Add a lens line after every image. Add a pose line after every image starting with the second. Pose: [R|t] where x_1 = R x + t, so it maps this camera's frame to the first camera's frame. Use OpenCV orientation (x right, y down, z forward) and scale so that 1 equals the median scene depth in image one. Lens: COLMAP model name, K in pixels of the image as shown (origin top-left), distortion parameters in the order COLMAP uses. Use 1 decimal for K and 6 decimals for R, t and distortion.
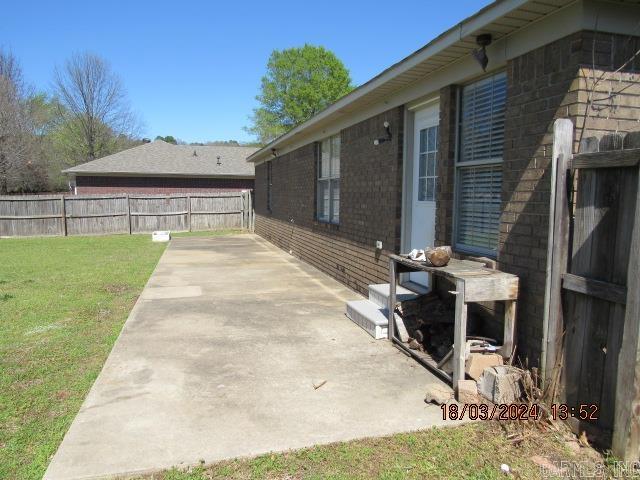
lens RADIAL K [[463.7, 0, 320.0], [0, 463.7, 240.0], [0, 0, 1]] dist [-0.007844, 0.000435]
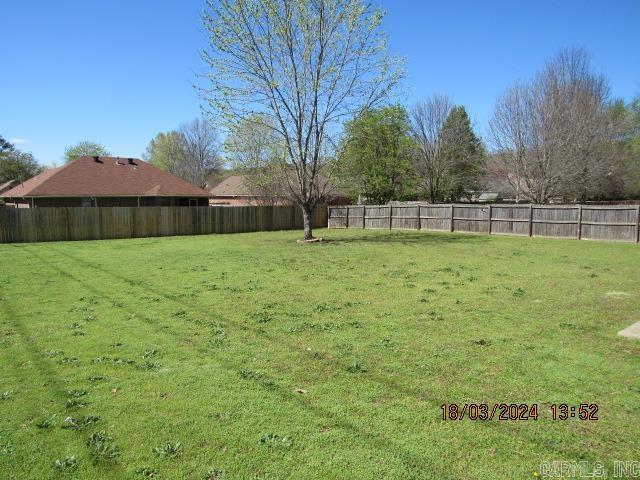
lens RADIAL K [[463.7, 0, 320.0], [0, 463.7, 240.0], [0, 0, 1]] dist [-0.007844, 0.000435]
pose [[0.447960, 0.072750, -0.891089, 0.096936], [-0.084512, 0.995667, 0.038803, 0.007659], [0.890050, 0.057925, 0.452167, -0.179018]]
